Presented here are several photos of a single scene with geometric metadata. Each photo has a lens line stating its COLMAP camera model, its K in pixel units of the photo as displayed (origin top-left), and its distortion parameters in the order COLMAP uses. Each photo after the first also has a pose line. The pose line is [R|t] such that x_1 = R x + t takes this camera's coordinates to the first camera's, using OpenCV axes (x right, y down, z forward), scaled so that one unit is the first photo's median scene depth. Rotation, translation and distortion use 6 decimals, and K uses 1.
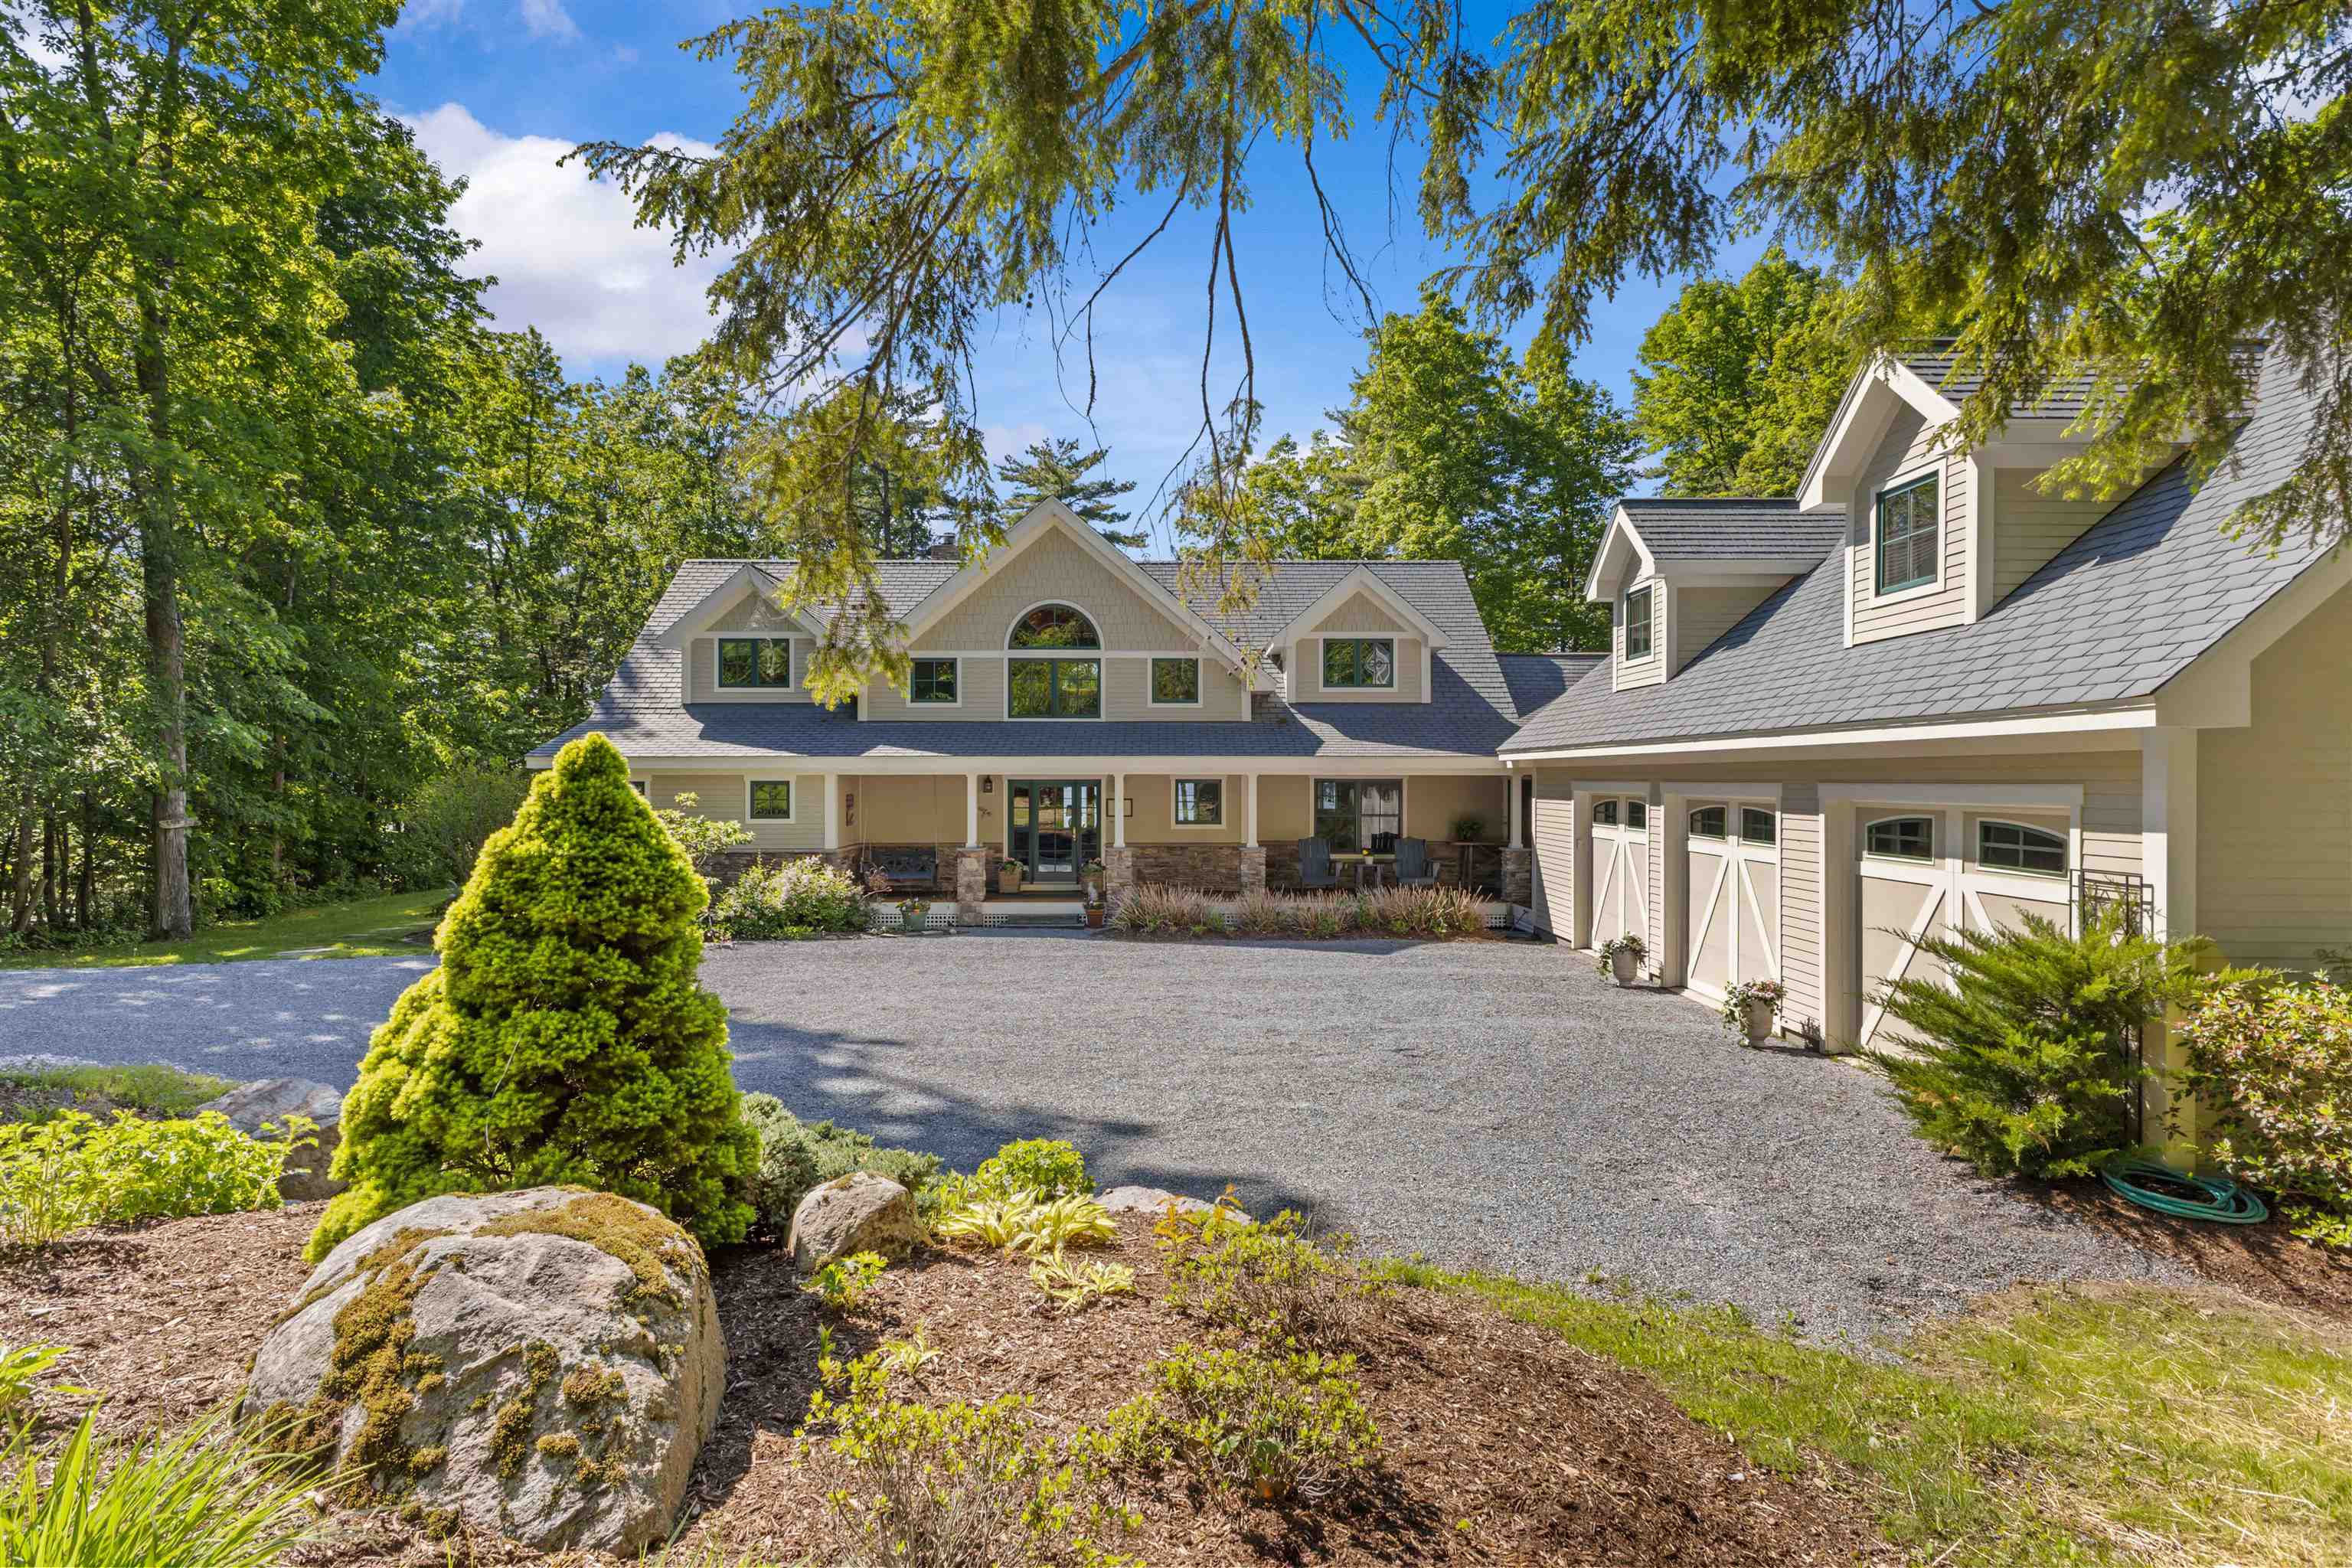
lens RADIAL K [[1211.2, 0, 1184.5], [0, 1211.2, 786.8], [0, 0, 1]] dist [0.002609, 0.000541]
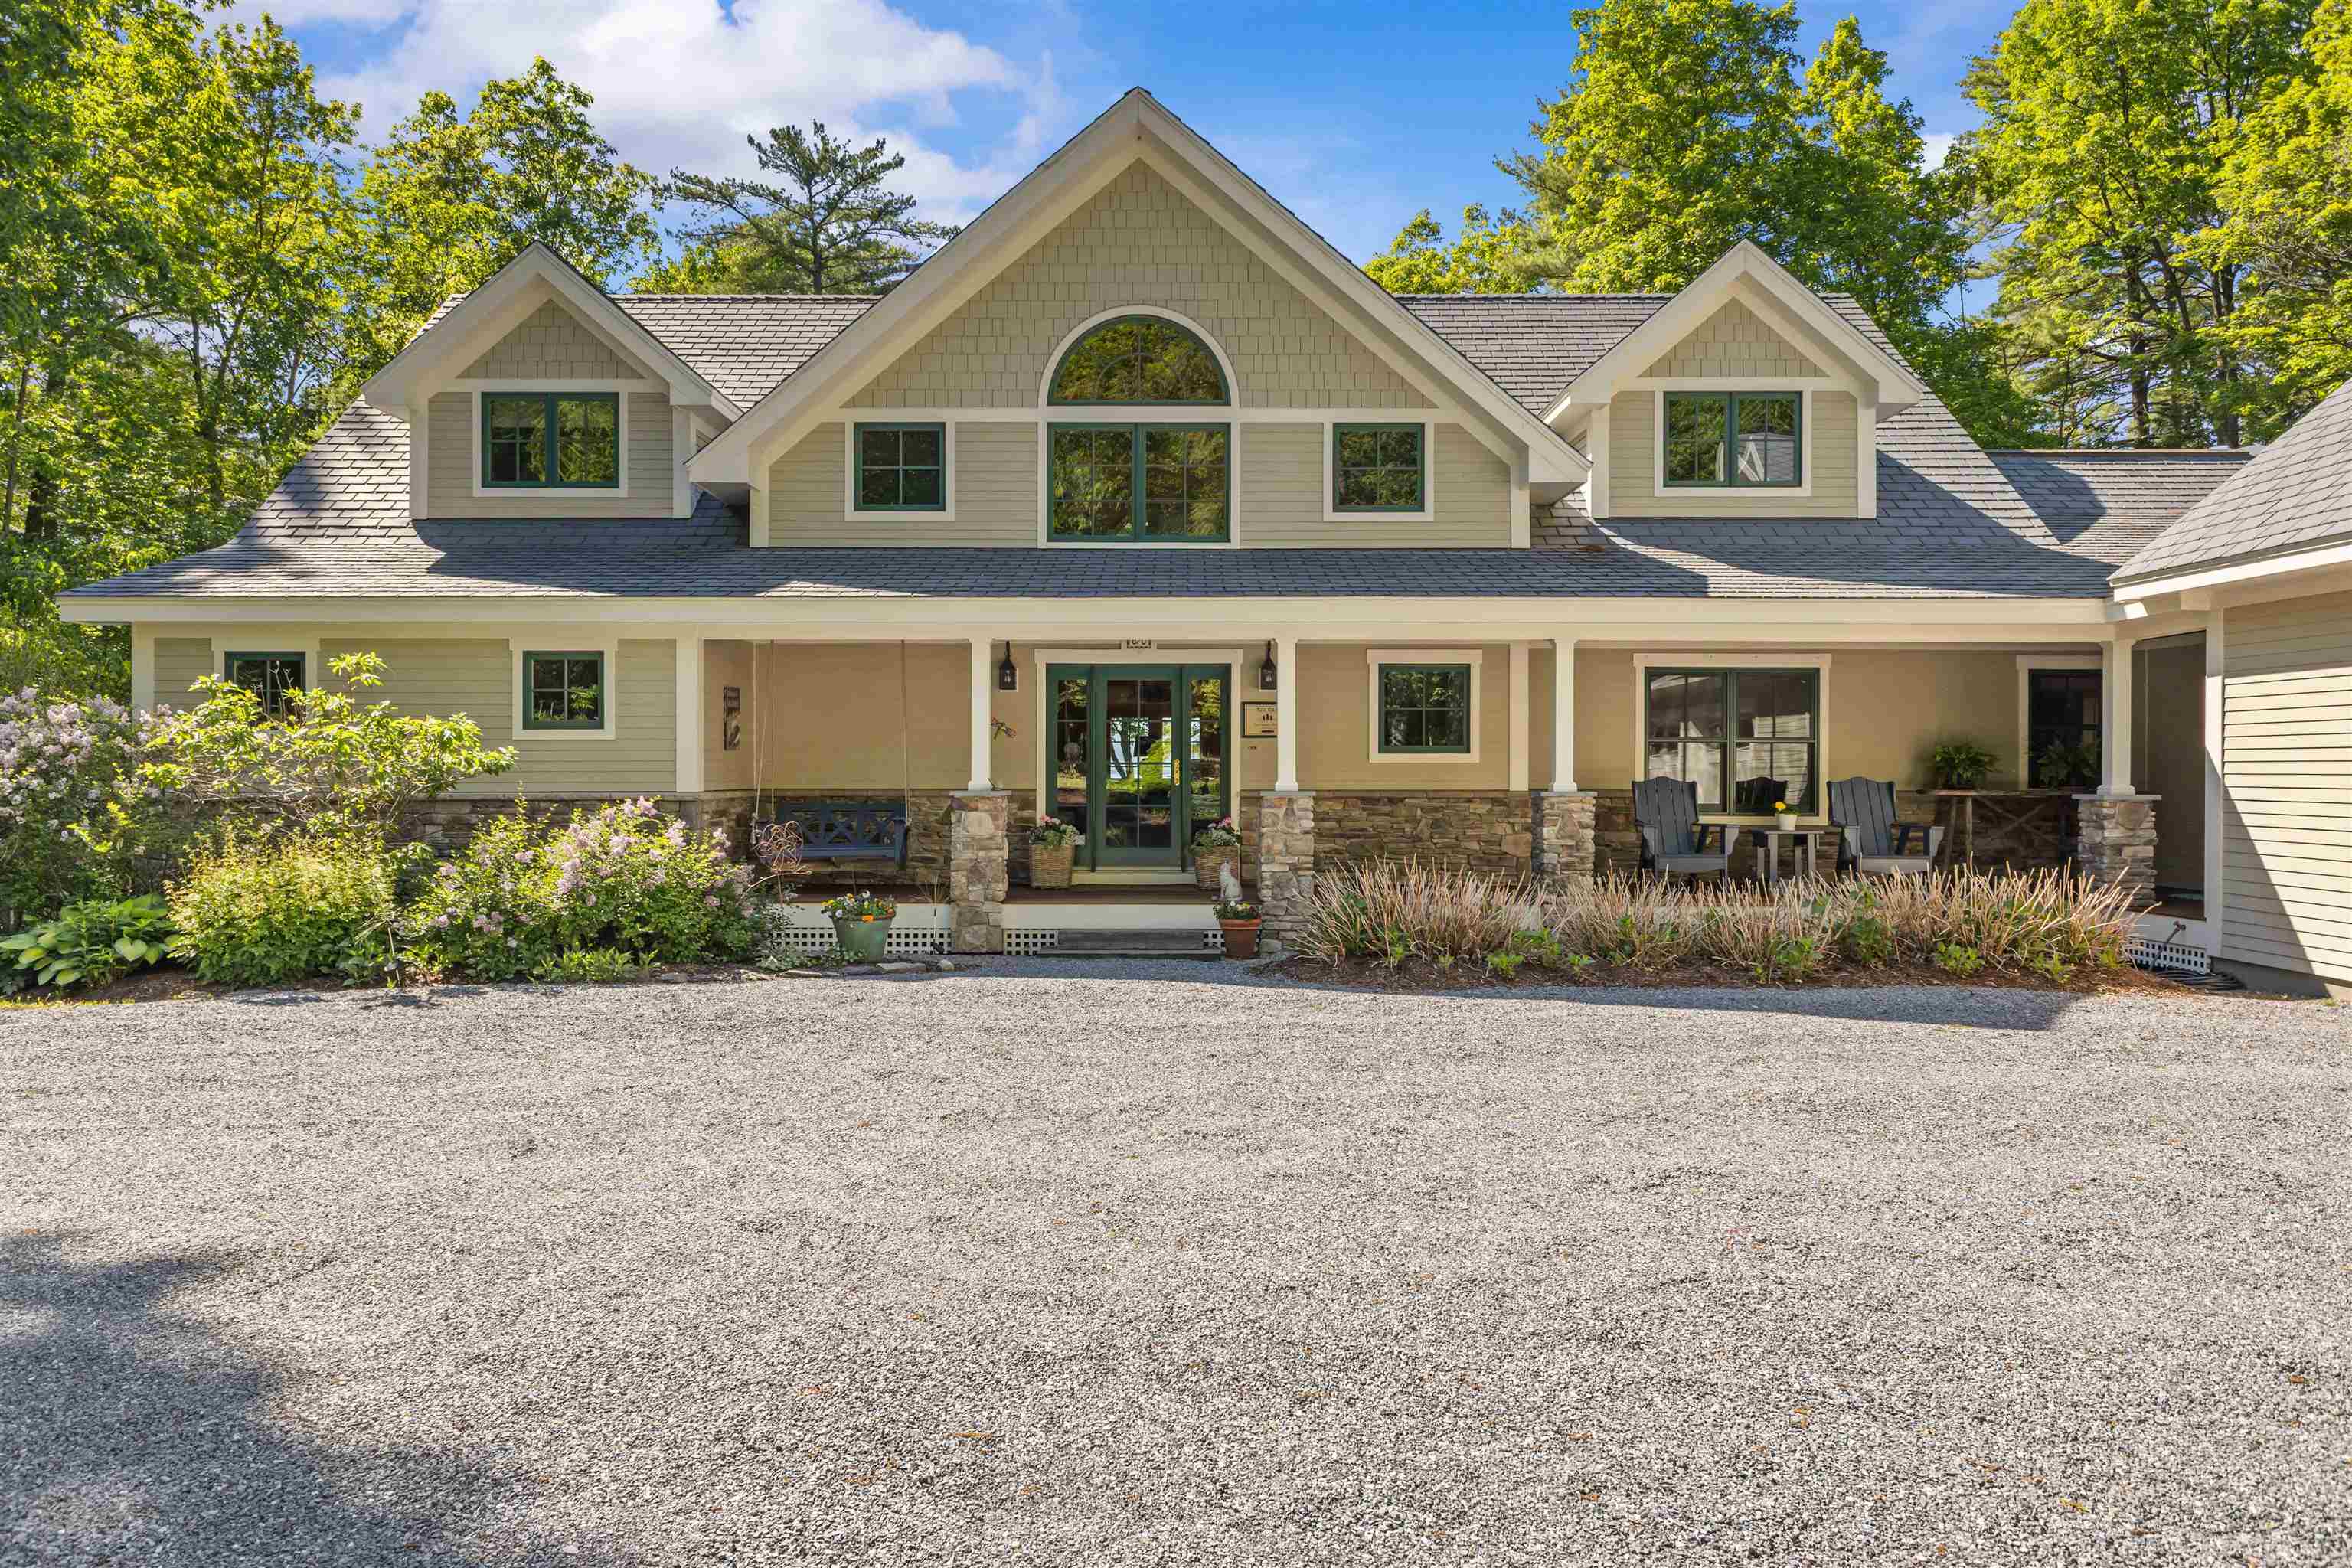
lens RADIAL K [[1507.3, 0, 1168.9], [0, 1507.3, 779.5], [0, 0, 1]] dist [0.001976, -0.003482]
pose [[0.999863, 0.001685, -0.016482, -0.090117], [-0.001766, 0.999987, -0.004887, 0.048025], [0.016474, 0.004915, 0.999852, 0.398712]]
